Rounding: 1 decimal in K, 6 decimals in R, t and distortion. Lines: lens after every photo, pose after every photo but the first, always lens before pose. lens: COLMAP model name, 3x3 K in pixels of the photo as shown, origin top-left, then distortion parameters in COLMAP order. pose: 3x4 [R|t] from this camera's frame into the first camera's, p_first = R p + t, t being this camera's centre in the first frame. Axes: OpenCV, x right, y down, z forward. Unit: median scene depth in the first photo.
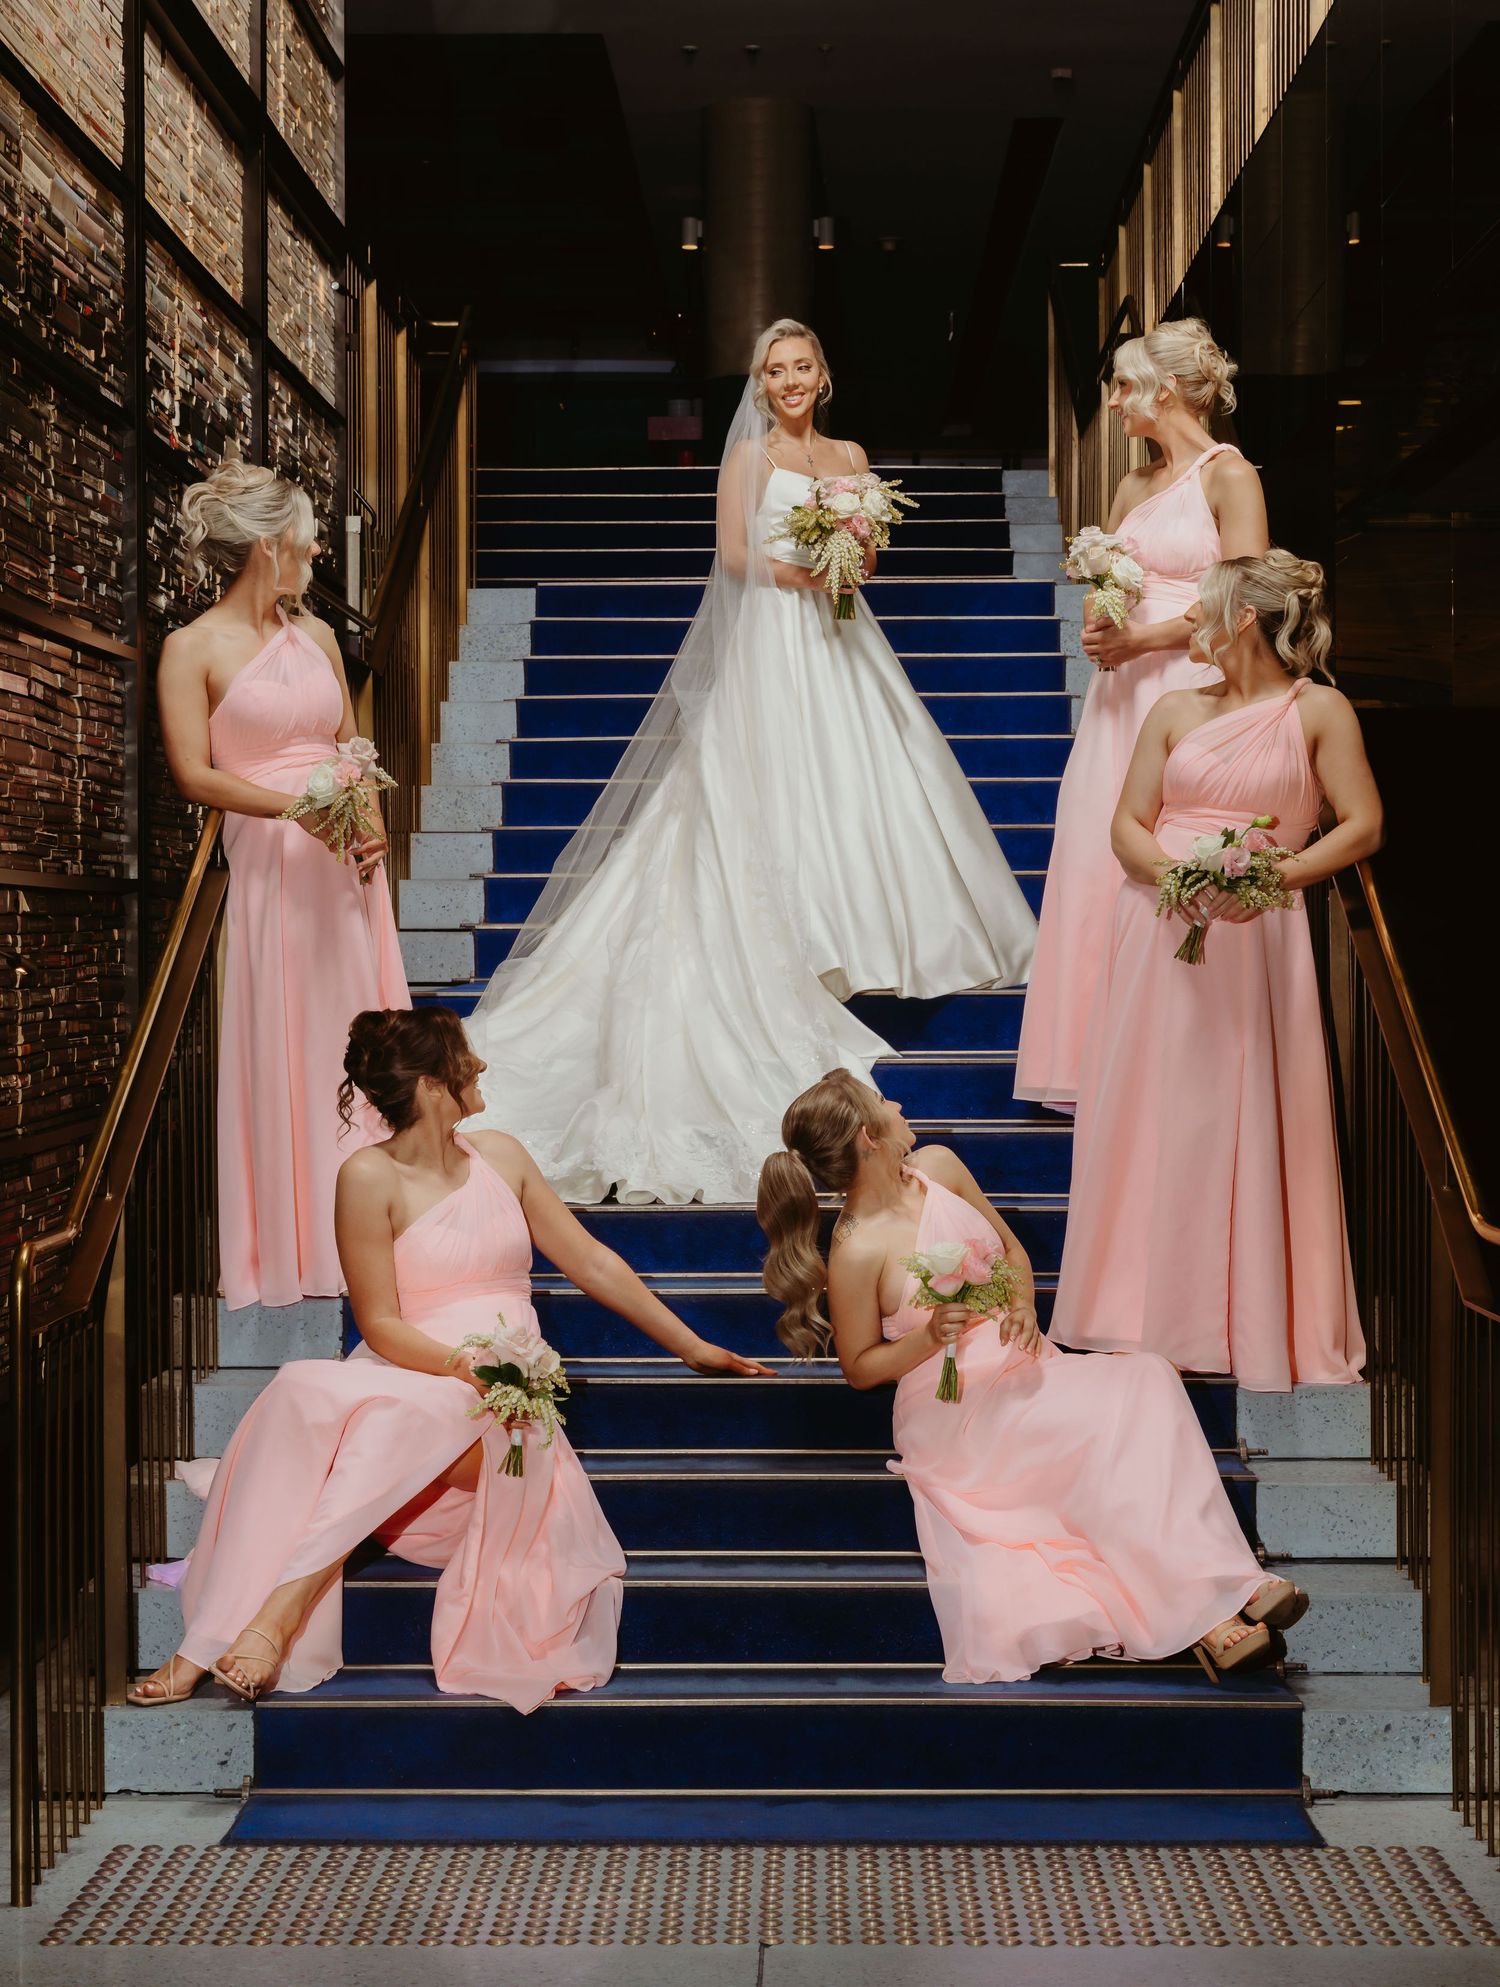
lens RADIAL K [[3608.8, 0, 750.0], [0, 3608.8, 993.5], [0, 0, 1]] dist [0.014719, 0.055169]
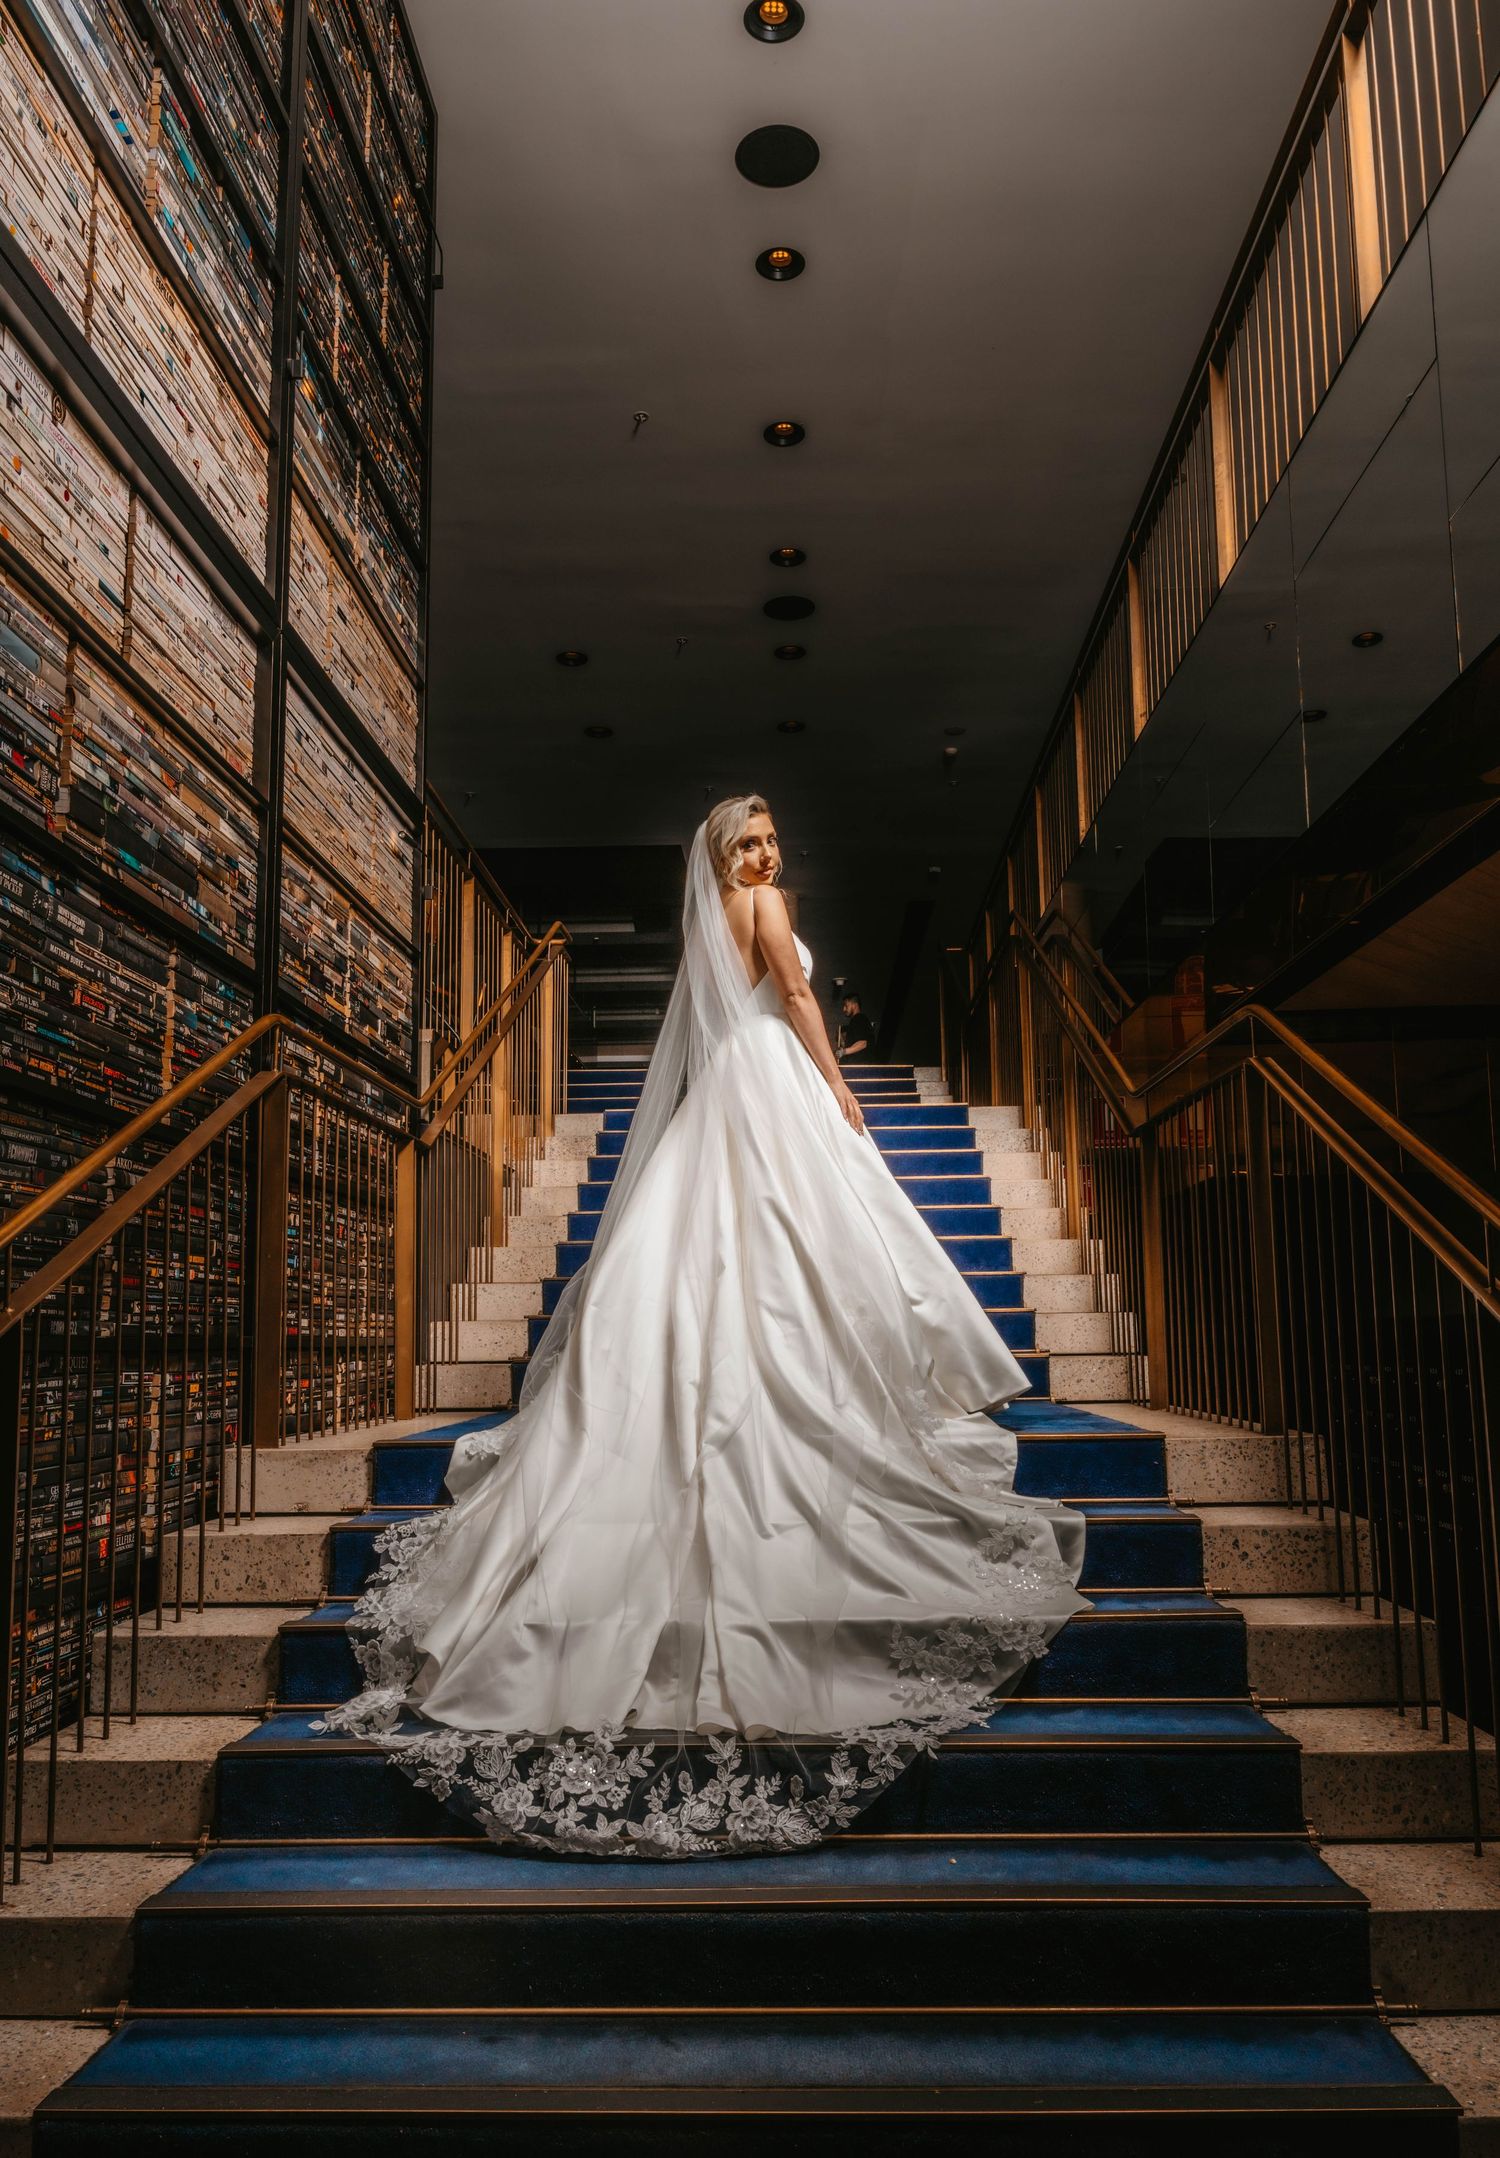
lens RADIAL K [[1569.3, 0, 769.1], [0, 1569.3, 1159.5], [0, 0, 1]] dist [0.004784, -0.022660]
pose [[0.999938, -0.009709, -0.005500, 0.015255], [0.008913, 0.991501, -0.129791, -0.022181], [0.006713, 0.129734, 0.991526, 0.650024]]
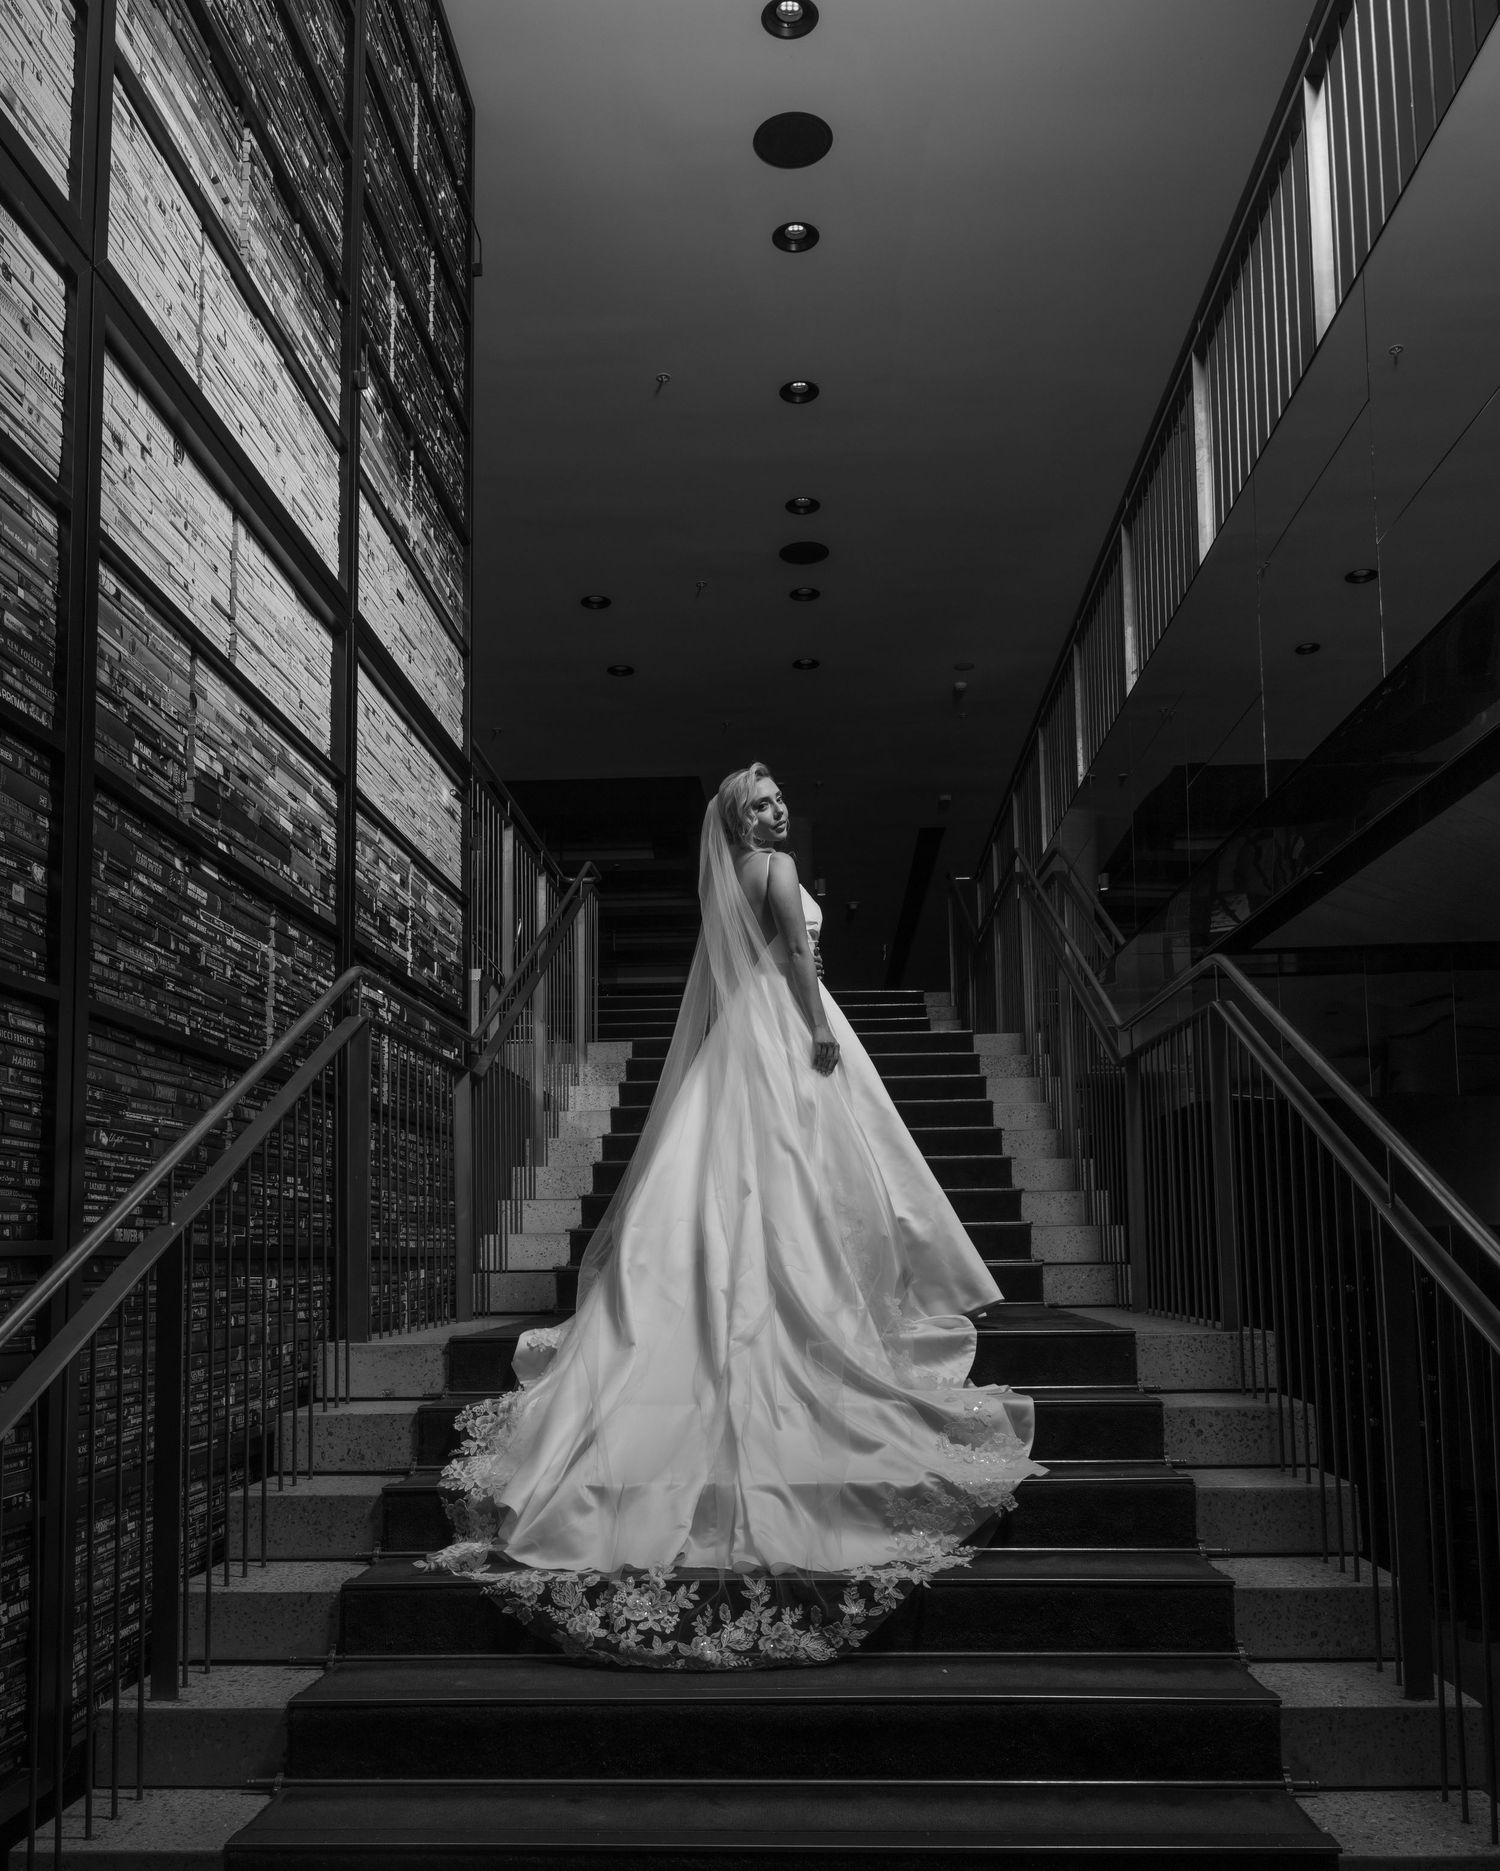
lens RADIAL K [[1552.6, 0, 750.8], [0, 1552.6, 1134.0], [0, 0, 1]] dist [0.004221, -0.021489]
pose [[0.999564, -0.012042, -0.026958, 0.013261], [0.009497, 0.995655, -0.092630, -0.019703], [0.027957, 0.092334, 0.995336, 0.586089]]
